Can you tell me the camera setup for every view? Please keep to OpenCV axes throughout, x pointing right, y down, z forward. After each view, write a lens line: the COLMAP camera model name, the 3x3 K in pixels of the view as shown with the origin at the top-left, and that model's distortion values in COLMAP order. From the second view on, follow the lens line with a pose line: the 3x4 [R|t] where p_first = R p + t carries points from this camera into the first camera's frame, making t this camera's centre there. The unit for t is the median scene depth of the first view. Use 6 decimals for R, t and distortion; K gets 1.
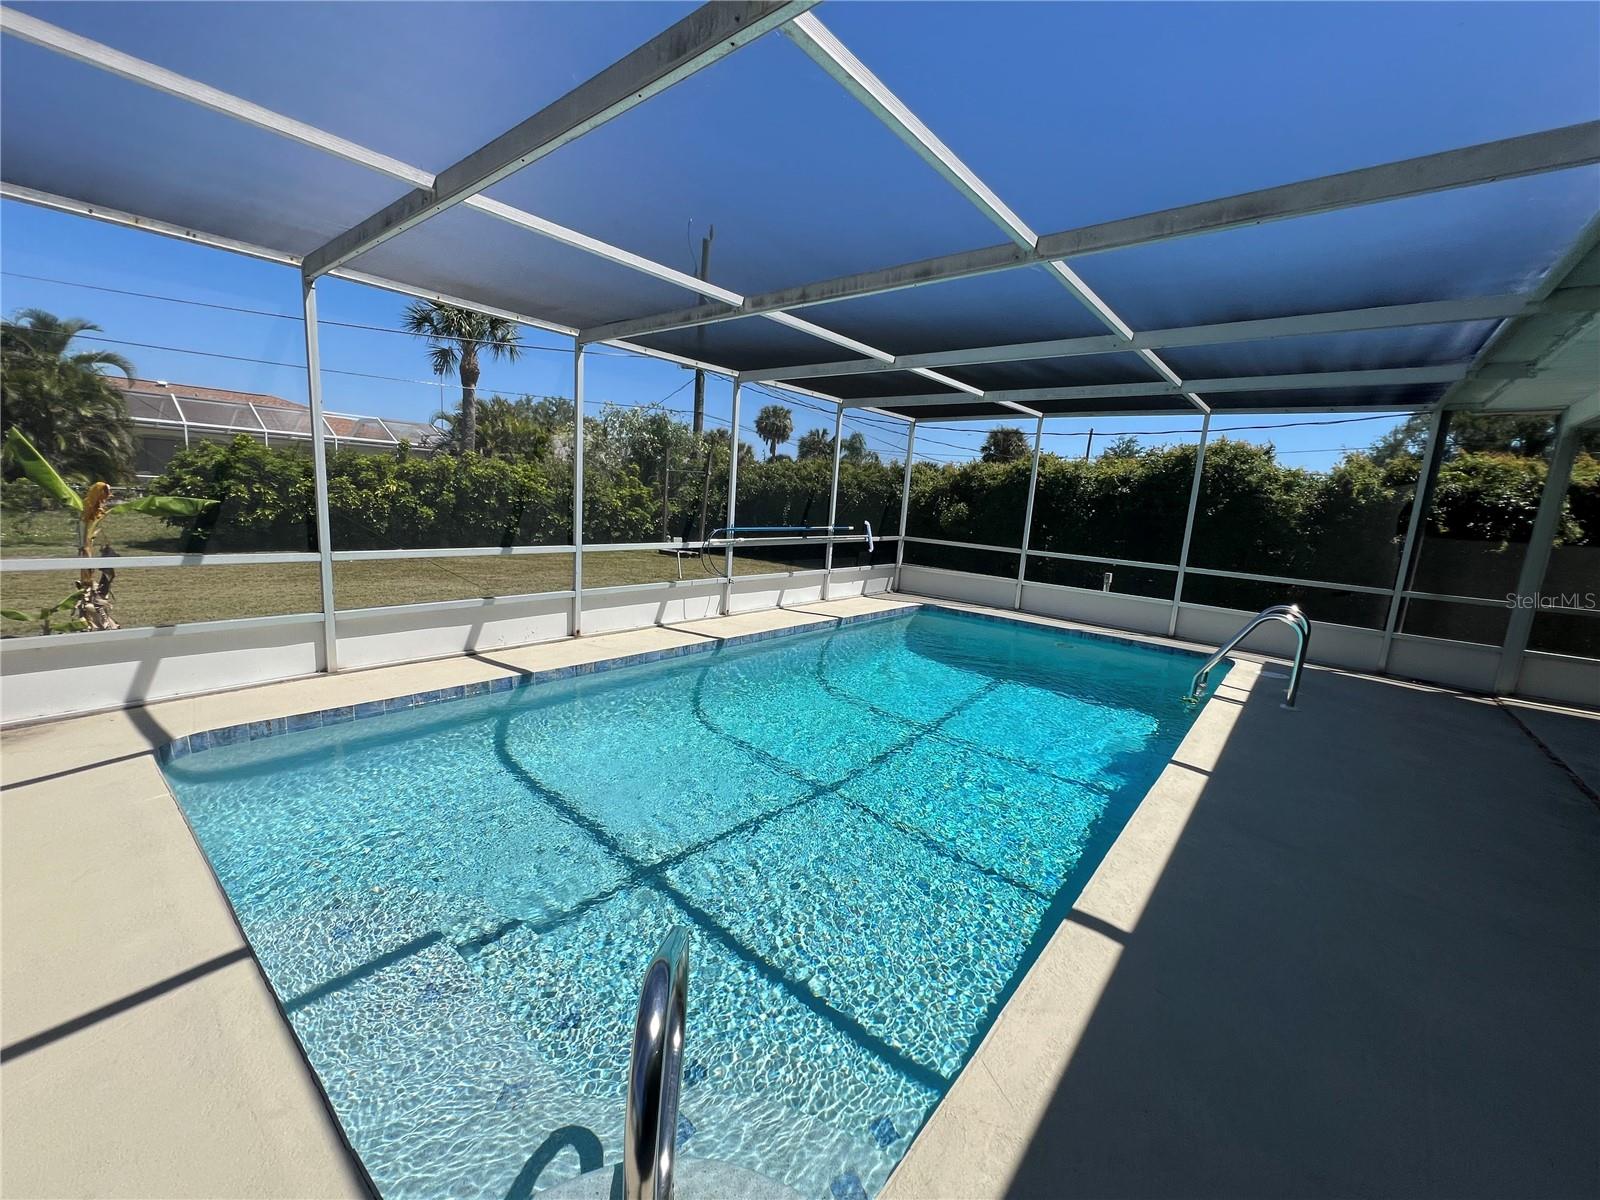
lens RADIAL K [[644.5, 0, 798.5], [0, 644.5, 606.6], [0, 0, 1]] dist [-0.003858, 0.001118]
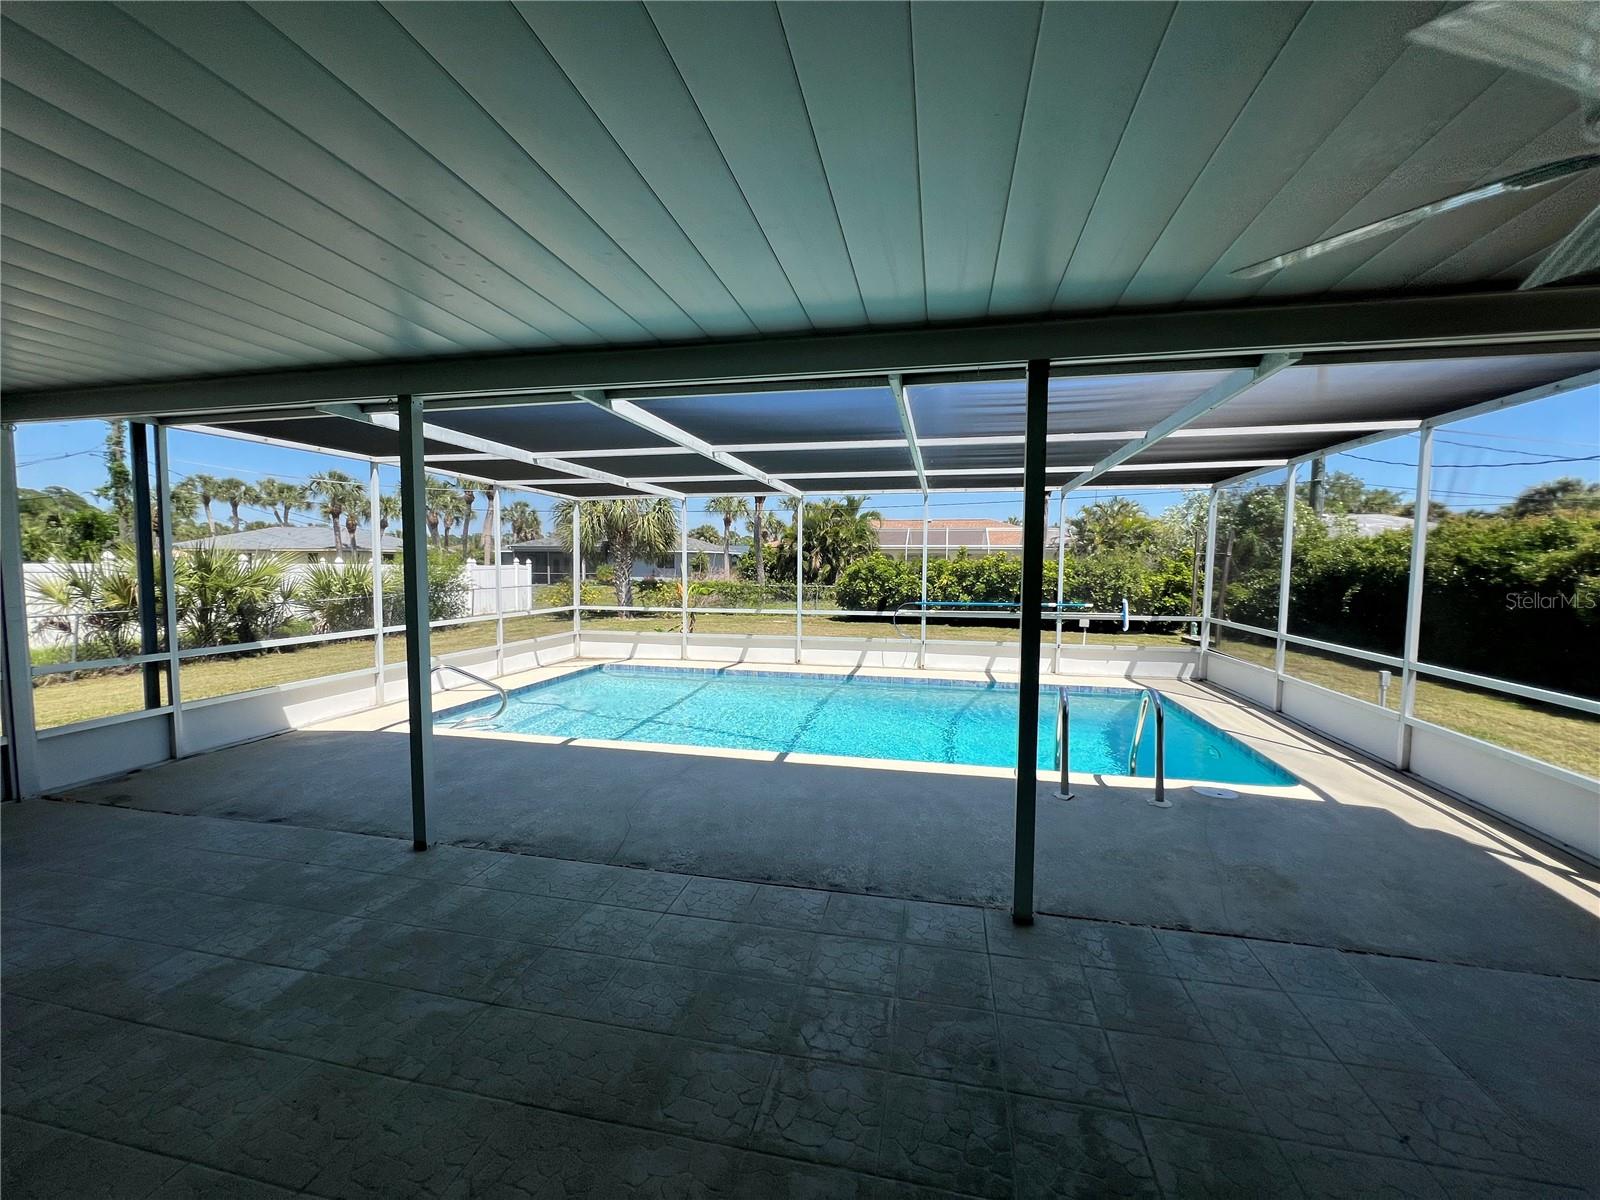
lens RADIAL K [[644.5, 0, 790.8], [0, 644.5, 606.0], [0, 0, 1]] dist [-0.003858, 0.001118]
pose [[0.436613, 0.001412, -0.899648, 0.752918], [-0.132239, 0.989238, -0.062625, 0.003272], [0.889877, 0.146312, 0.432101, 0.145220]]
